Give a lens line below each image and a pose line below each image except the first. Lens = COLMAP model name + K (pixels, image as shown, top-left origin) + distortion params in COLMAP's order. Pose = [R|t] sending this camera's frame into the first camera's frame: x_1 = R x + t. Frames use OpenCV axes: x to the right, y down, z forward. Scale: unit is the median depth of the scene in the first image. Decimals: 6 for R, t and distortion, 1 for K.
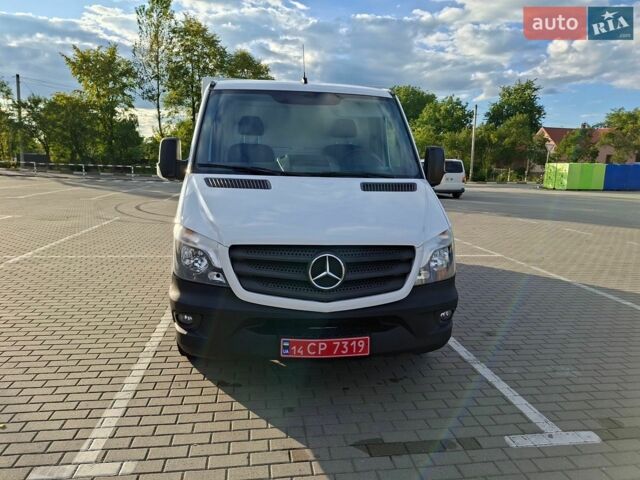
lens RADIAL K [[444.2, 0, 316.0], [0, 444.2, 238.0], [0, 0, 1]] dist [0.056849, -0.058611]
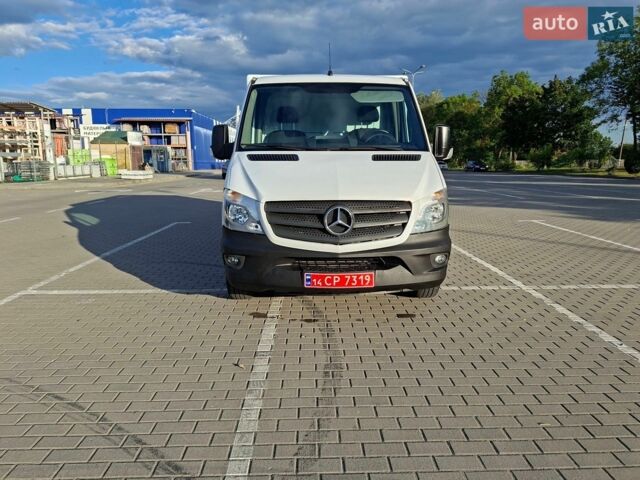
lens RADIAL K [[444.2, 0, 322.2], [0, 444.2, 241.7], [0, 0, 1]] dist [0.056849, -0.058611]
pose [[0.994812, -0.007020, -0.101491, 0.099850], [0.008576, 0.999852, 0.014905, 0.110482], [0.101372, -0.015698, 0.994725, -0.268016]]
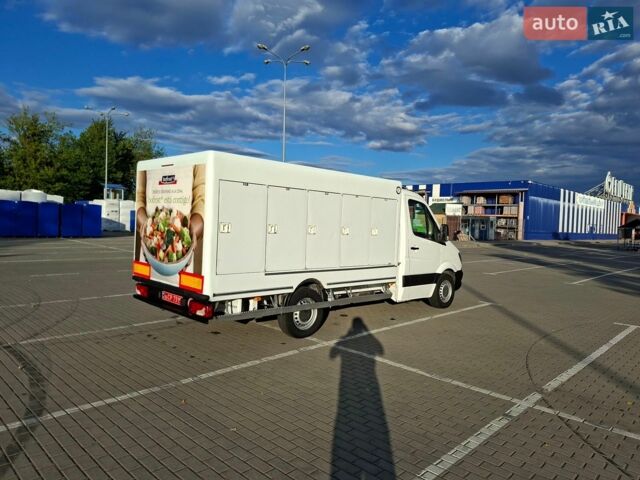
lens RADIAL K [[444.2, 0, 324.6], [0, 444.2, 221.2], [0, 0, 1]] dist [0.056849, -0.058611]
pose [[0.624756, -0.000917, -0.780819, 2.402724], [-0.146948, 0.981992, -0.118731, -0.018092], [0.766867, 0.188918, 0.613371, 0.085898]]
